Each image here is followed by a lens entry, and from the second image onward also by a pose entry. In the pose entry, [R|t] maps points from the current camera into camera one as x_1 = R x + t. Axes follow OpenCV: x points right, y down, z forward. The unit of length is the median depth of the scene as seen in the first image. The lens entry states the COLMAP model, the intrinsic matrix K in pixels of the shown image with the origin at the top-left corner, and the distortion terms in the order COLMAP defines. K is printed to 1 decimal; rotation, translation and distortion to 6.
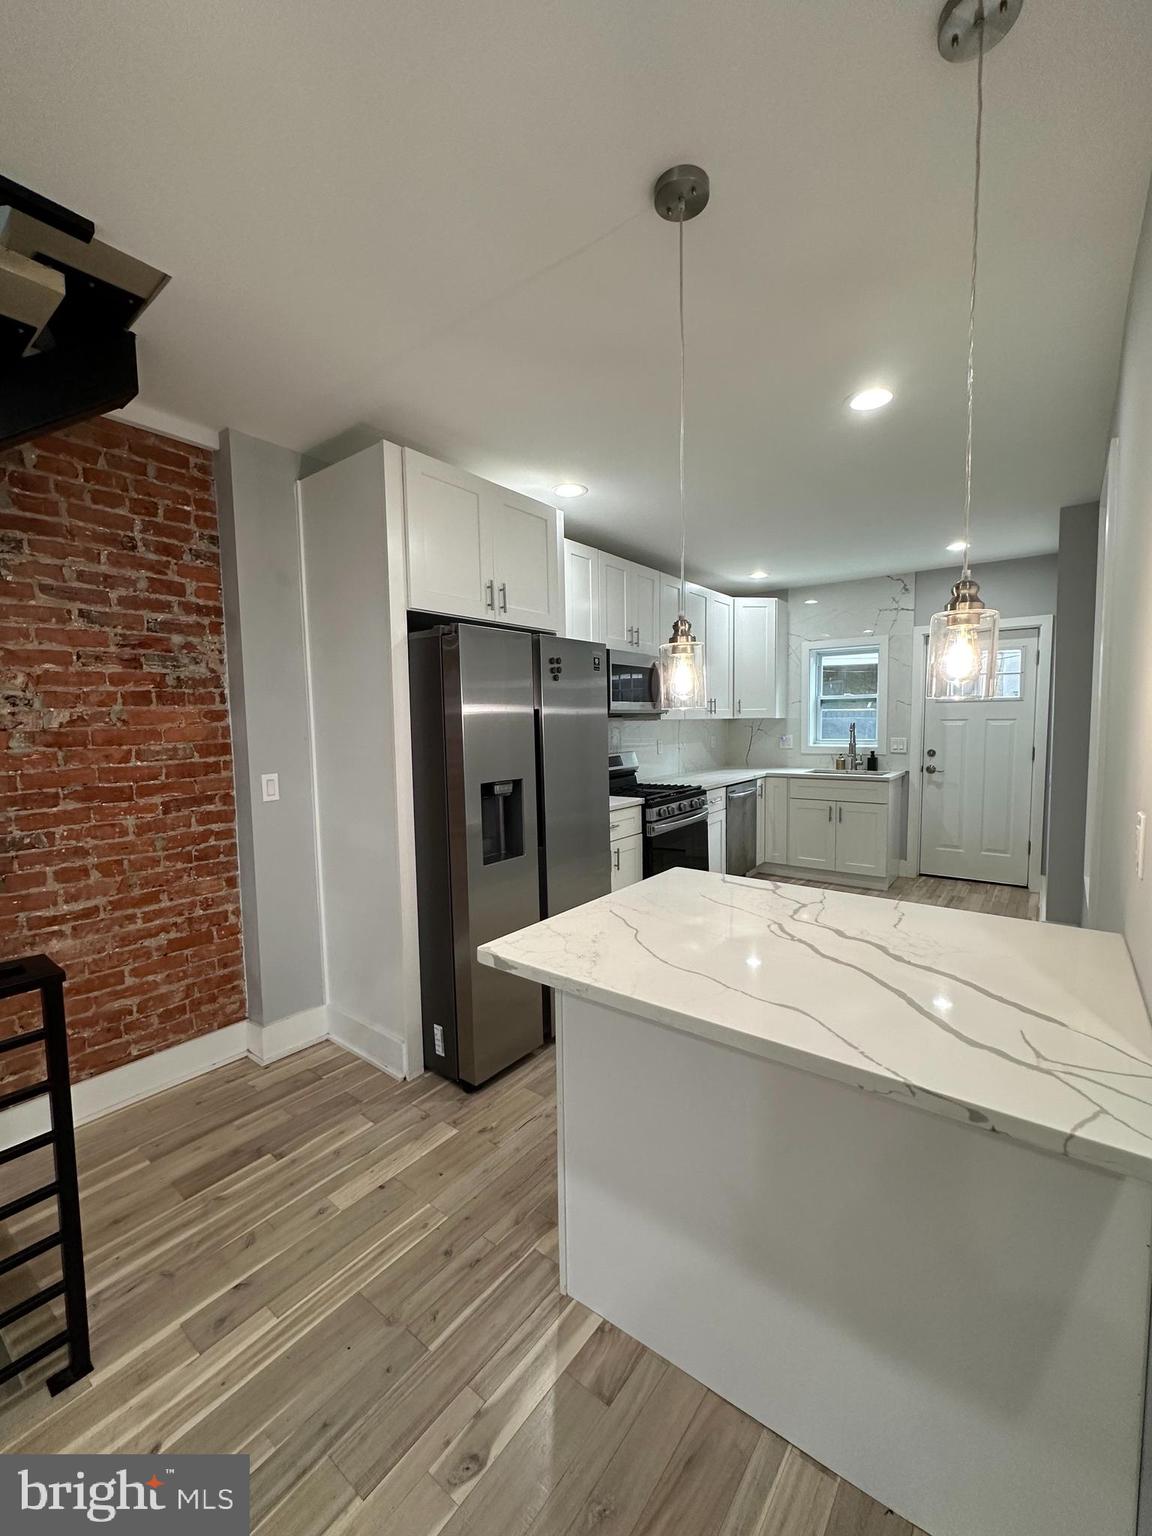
lens RADIAL K [[609.4, 0, 577.0], [0, 609.4, 766.5], [0, 0, 1]] dist [-0.002213, 0.000415]
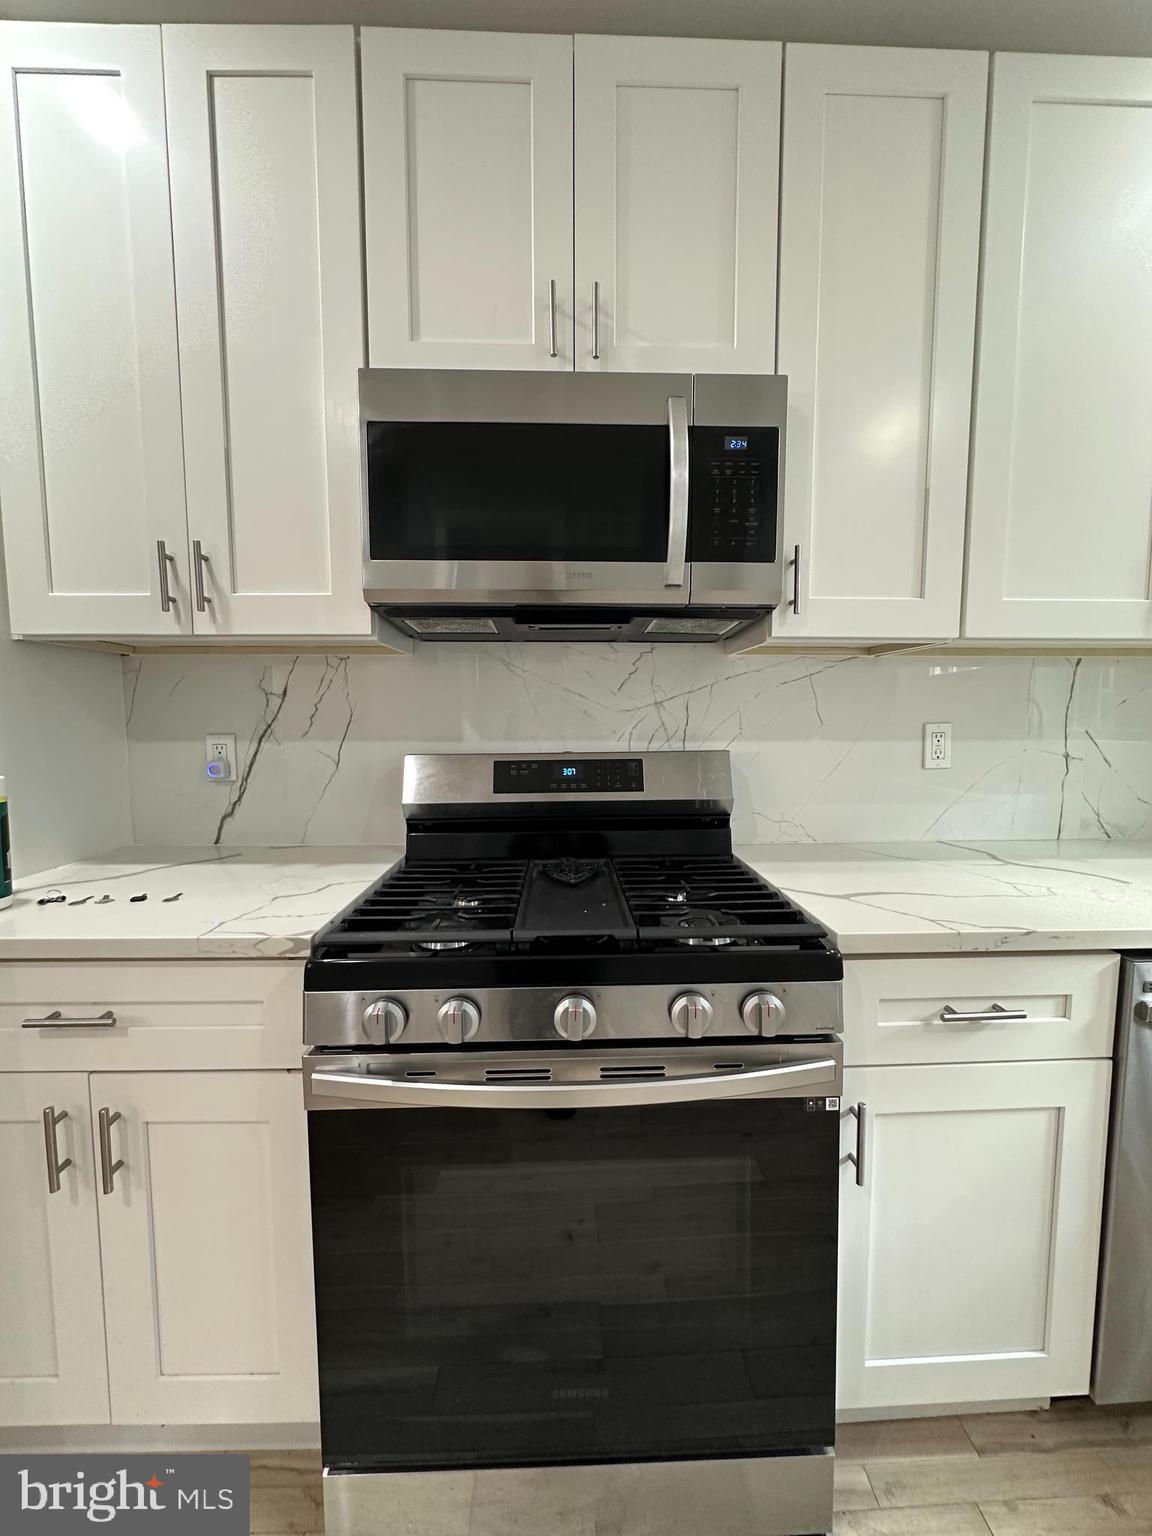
lens RADIAL K [[613.0, 0, 572.1], [0, 613.0, 766.5], [0, 0, 1]] dist [-0.002567, -0.000067]
pose [[0.638803, 0.079446, -0.765258, 0.302049], [-0.069537, 0.996545, 0.045410, -0.027249], [0.766221, 0.024206, 0.642121, 0.791823]]
